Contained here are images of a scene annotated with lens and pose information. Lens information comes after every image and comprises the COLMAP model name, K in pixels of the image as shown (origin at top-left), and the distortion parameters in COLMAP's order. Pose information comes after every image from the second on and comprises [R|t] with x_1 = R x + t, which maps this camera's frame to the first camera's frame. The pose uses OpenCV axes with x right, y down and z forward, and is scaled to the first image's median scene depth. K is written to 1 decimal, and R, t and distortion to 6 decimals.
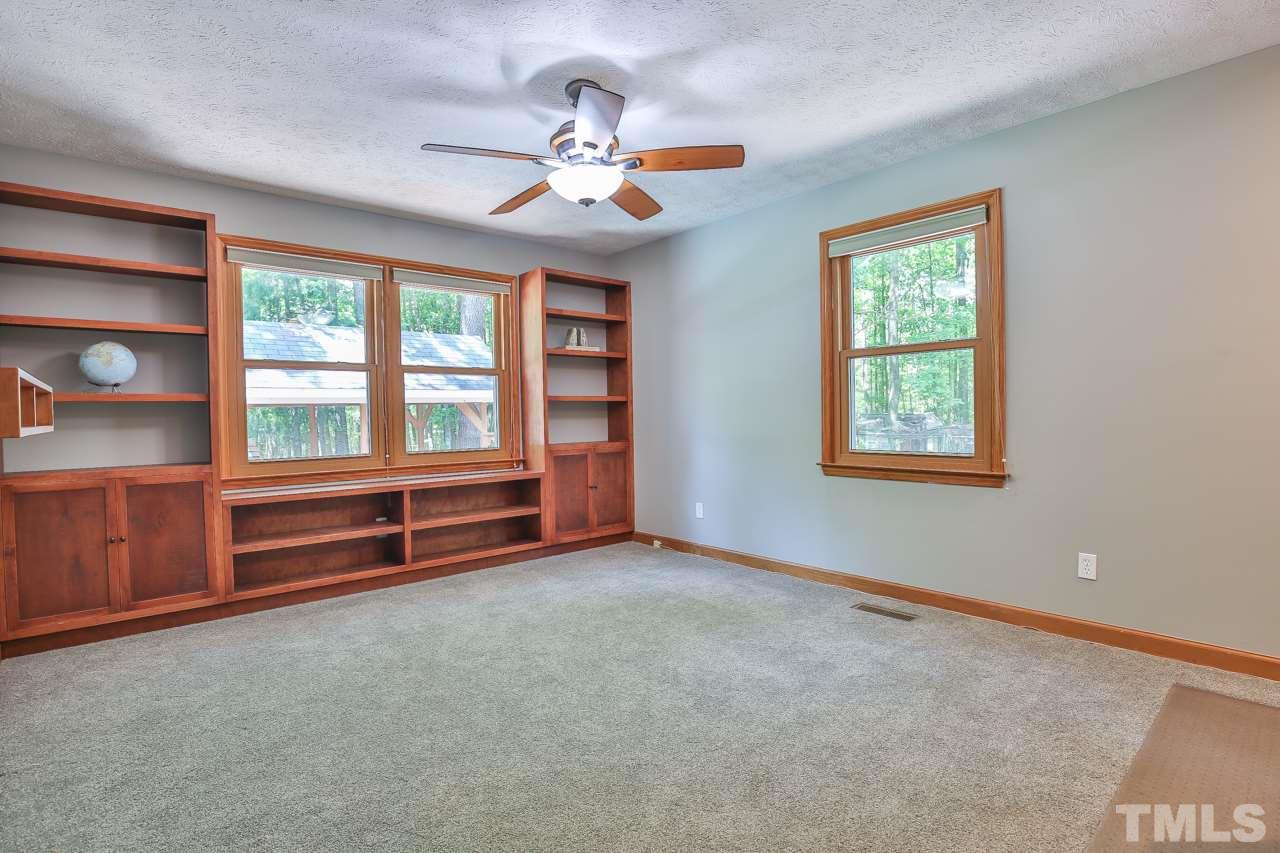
lens RADIAL K [[616.5, 0, 646.8], [0, 616.5, 425.8], [0, 0, 1]] dist [-0.033802, -0.000089]
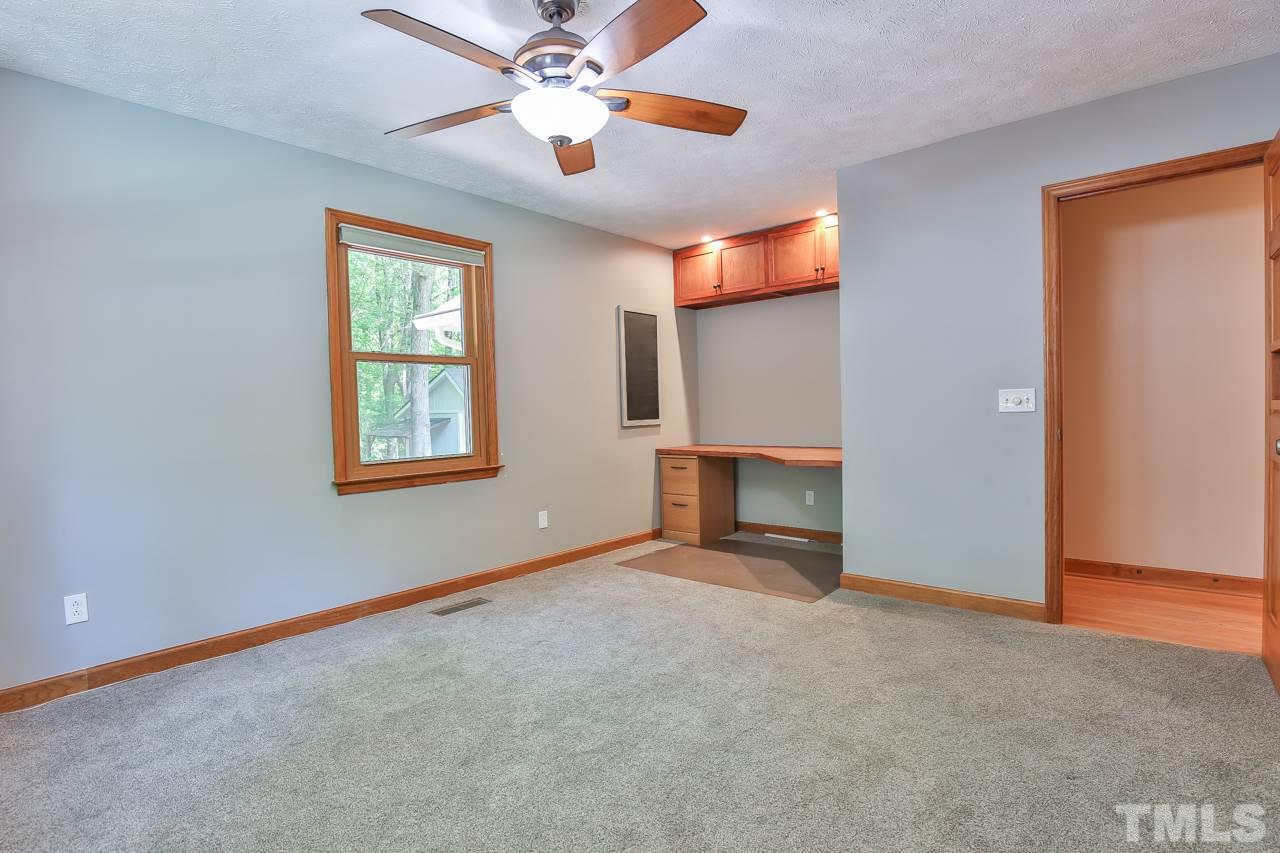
lens RADIAL K [[616.5, 0, 645.5], [0, 616.5, 428.2], [0, 0, 1]] dist [-0.033802, -0.000089]
pose [[-0.124833, -0.010668, 0.992120, -0.677139], [0.049539, 0.998628, 0.016971, -0.006086], [-0.990940, 0.051267, -0.124134, 0.773712]]
